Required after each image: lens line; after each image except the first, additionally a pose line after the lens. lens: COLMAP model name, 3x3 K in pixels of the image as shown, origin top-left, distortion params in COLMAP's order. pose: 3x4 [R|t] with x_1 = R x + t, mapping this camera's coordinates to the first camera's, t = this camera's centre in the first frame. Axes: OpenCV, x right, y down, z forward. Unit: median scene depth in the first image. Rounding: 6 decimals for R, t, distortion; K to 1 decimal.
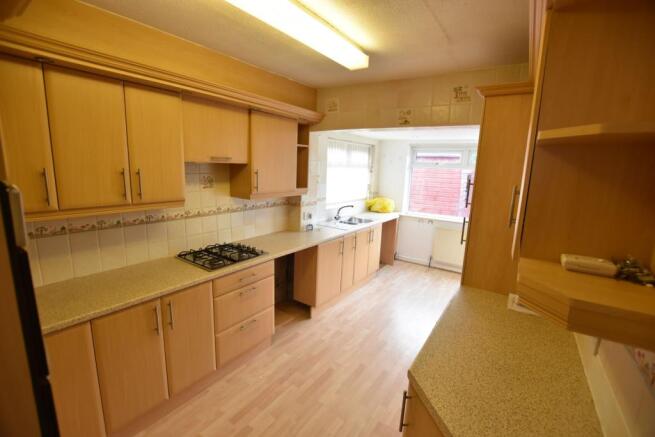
lens RADIAL K [[288.7, 0, 326.3], [0, 288.7, 219.6], [0, 0, 1]] dist [-0.024542, 0.000021]
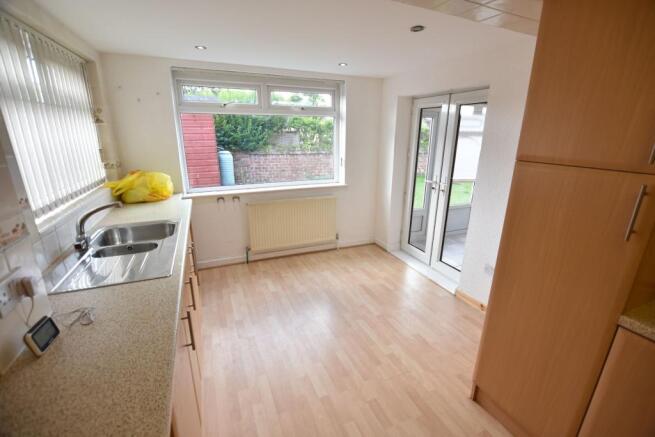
lens RADIAL K [[288.7, 0, 329.5], [0, 288.7, 222.2], [0, 0, 1]] dist [-0.024542, 0.000021]
pose [[0.522315, -0.281829, 0.804835, -0.118403], [0.155337, 0.959462, 0.235165, -0.105360], [-0.838485, 0.002190, 0.544920, 0.784568]]
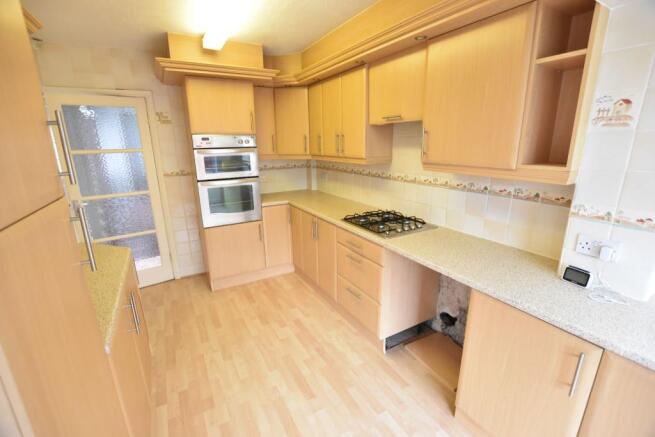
lens RADIAL K [[288.7, 0, 329.3], [0, 288.7, 214.9], [0, 0, 1]] dist [-0.024542, 0.000021]
pose [[-0.426183, 0.207232, -0.880581, 0.459331], [-0.152257, 0.943091, 0.295632, -0.128875], [0.891732, 0.260068, -0.370377, 0.980074]]
